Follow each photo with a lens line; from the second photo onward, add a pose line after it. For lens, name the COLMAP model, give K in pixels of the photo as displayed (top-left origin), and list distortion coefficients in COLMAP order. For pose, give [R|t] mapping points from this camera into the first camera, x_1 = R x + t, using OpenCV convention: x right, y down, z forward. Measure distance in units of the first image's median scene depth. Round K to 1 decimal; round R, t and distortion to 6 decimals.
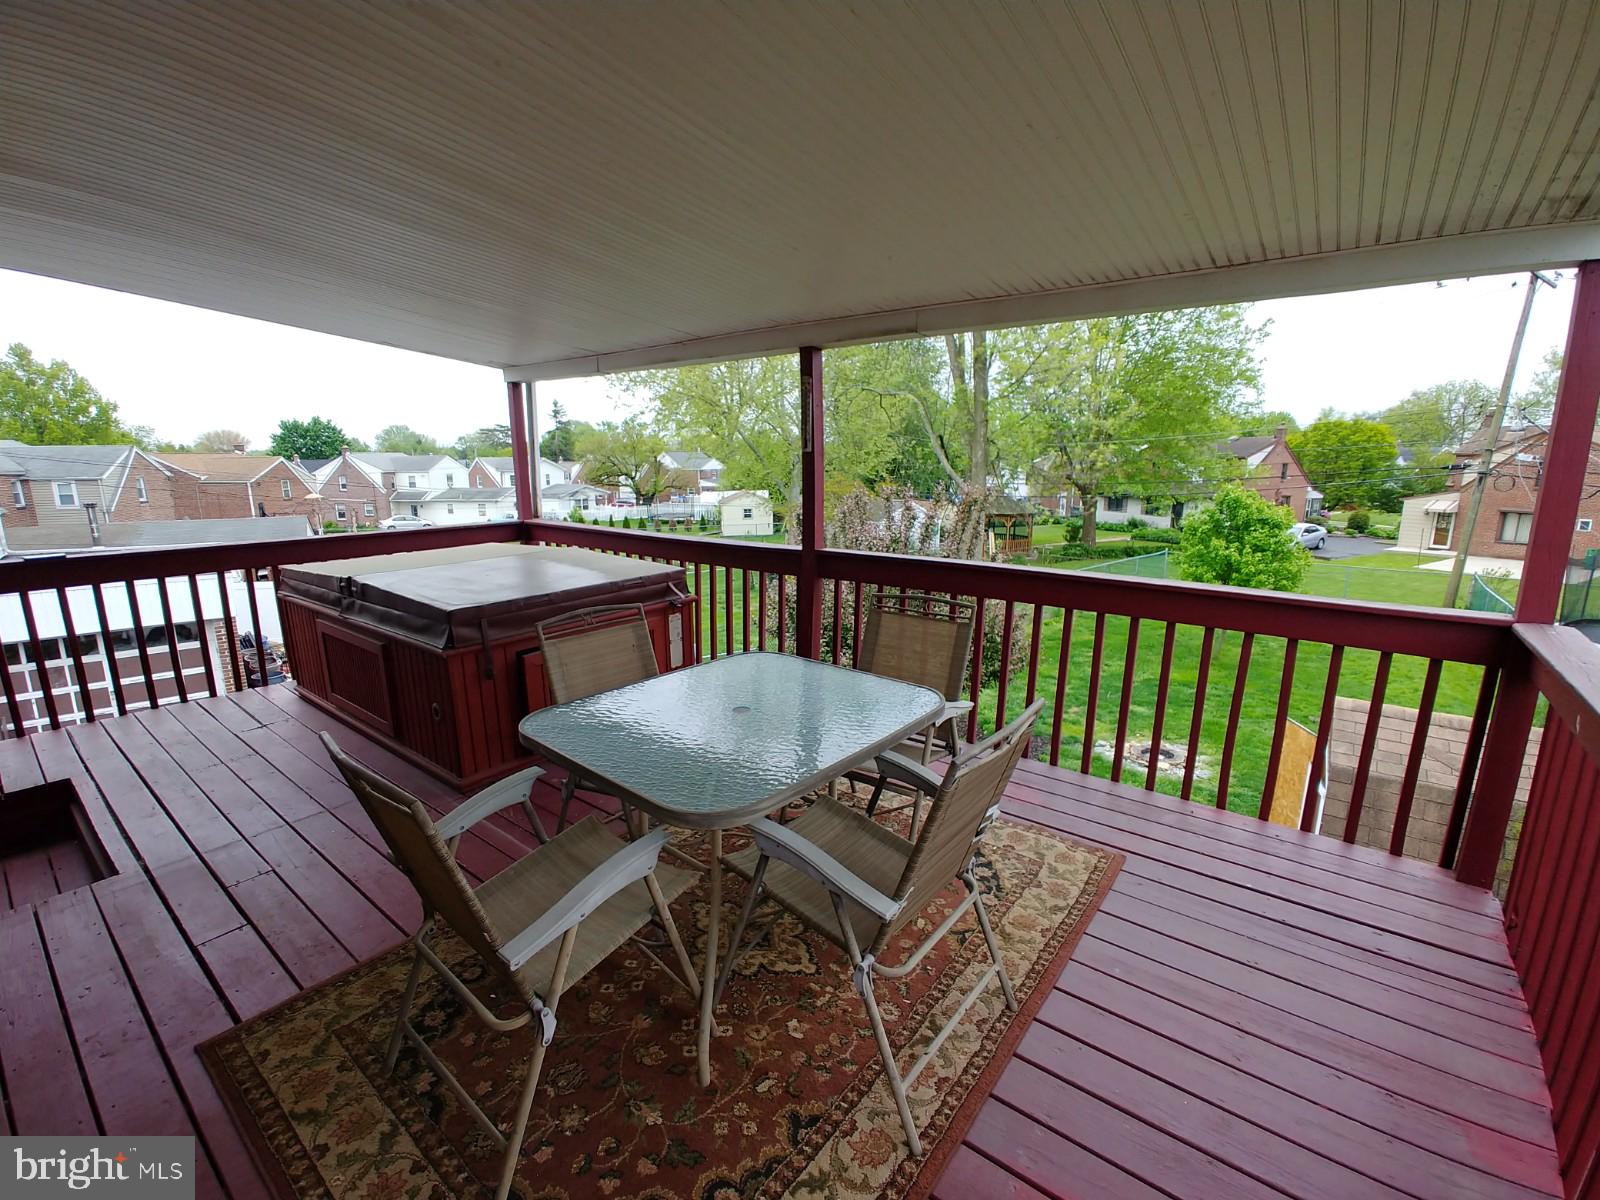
lens RADIAL K [[705.3, 0, 787.0], [0, 705.3, 603.6], [0, 0, 1]] dist [-0.024823, 0.001611]
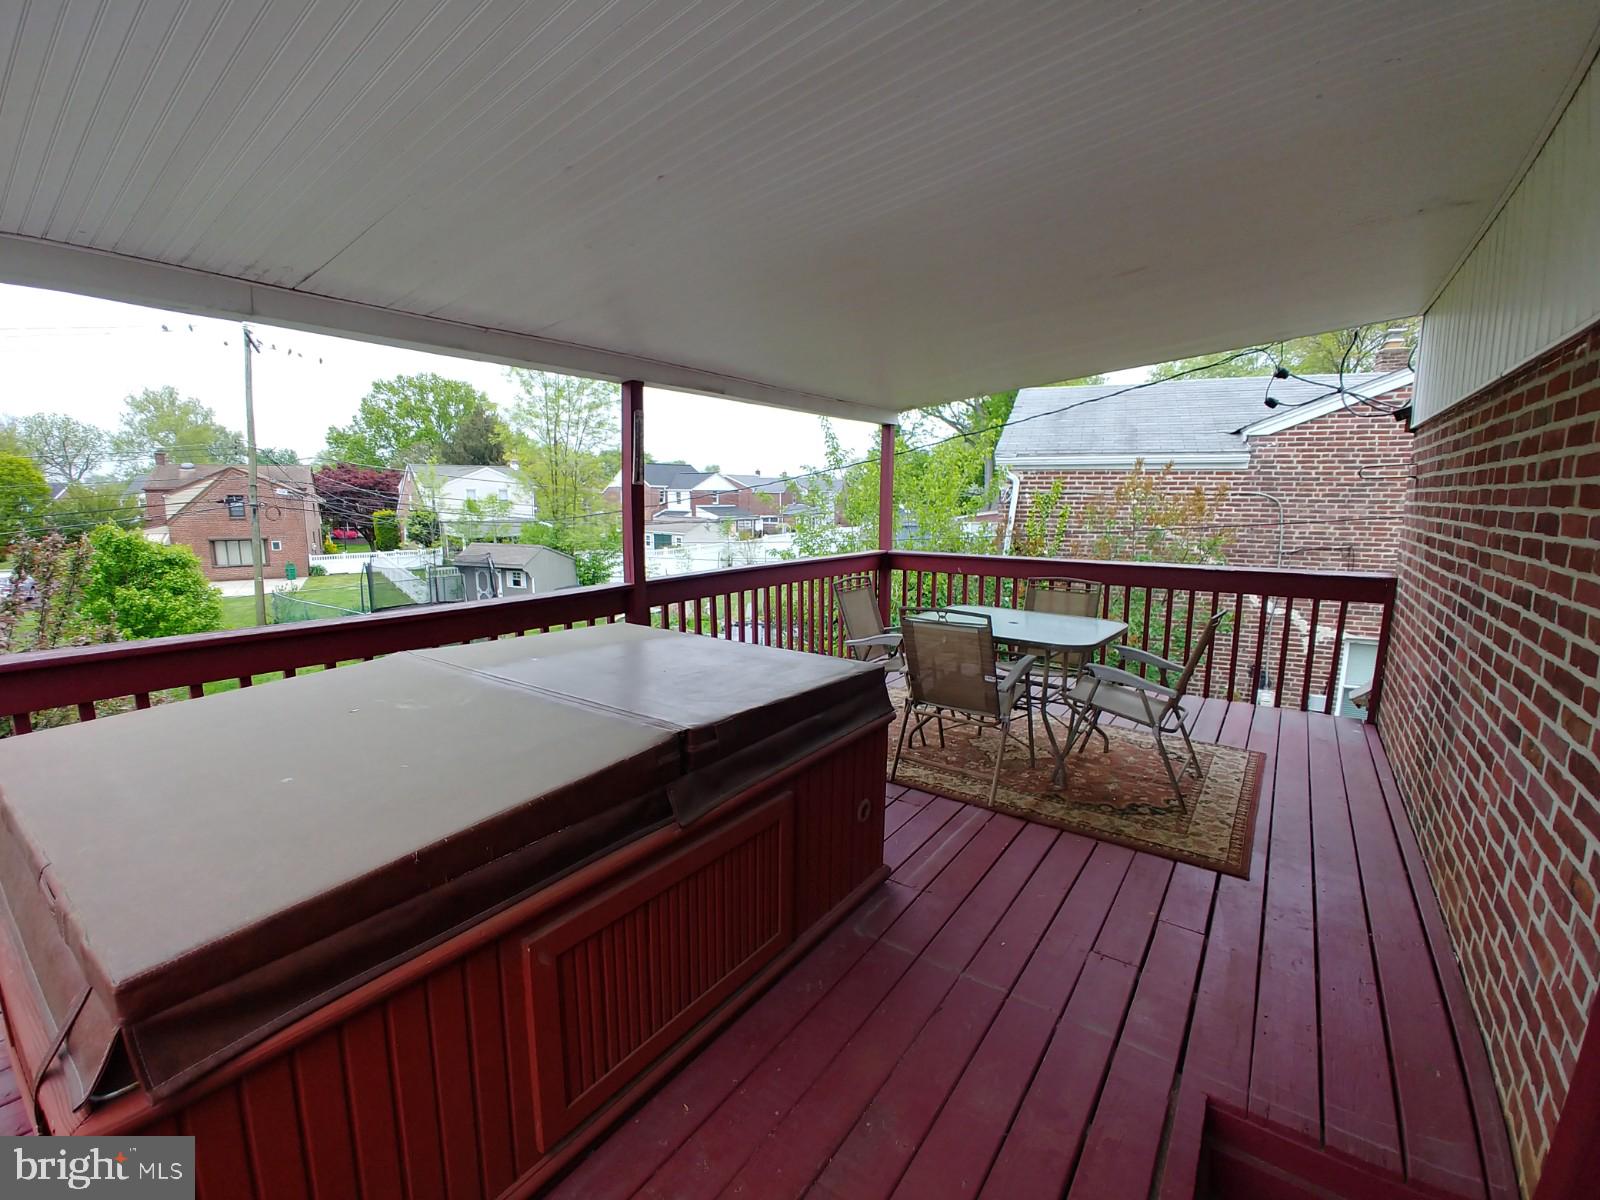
lens RADIAL K [[709.0, 0, 800.0], [0, 709.0, 600.0], [0, 0, 1]] dist [-0.028696, 0.000340]
pose [[-0.055561, -0.147709, 0.987469, -0.153177], [0.200661, 0.967166, 0.155963, -0.026266], [-0.978084, 0.206812, -0.024097, 0.129024]]
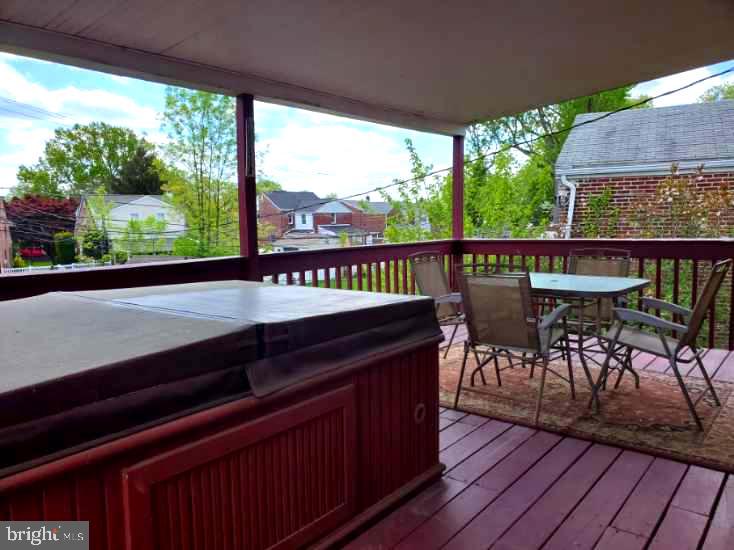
lens RADIAL K [[584.7, 0, 379.7], [0, 584.7, 275.4], [0, 0, 1]] dist [0.014084, 0.007480]
pose [[-0.015421, -0.100549, 0.994813, -0.158606], [0.222185, 0.969712, 0.101456, -0.015609], [-0.974883, 0.222597, 0.007387, 0.124708]]
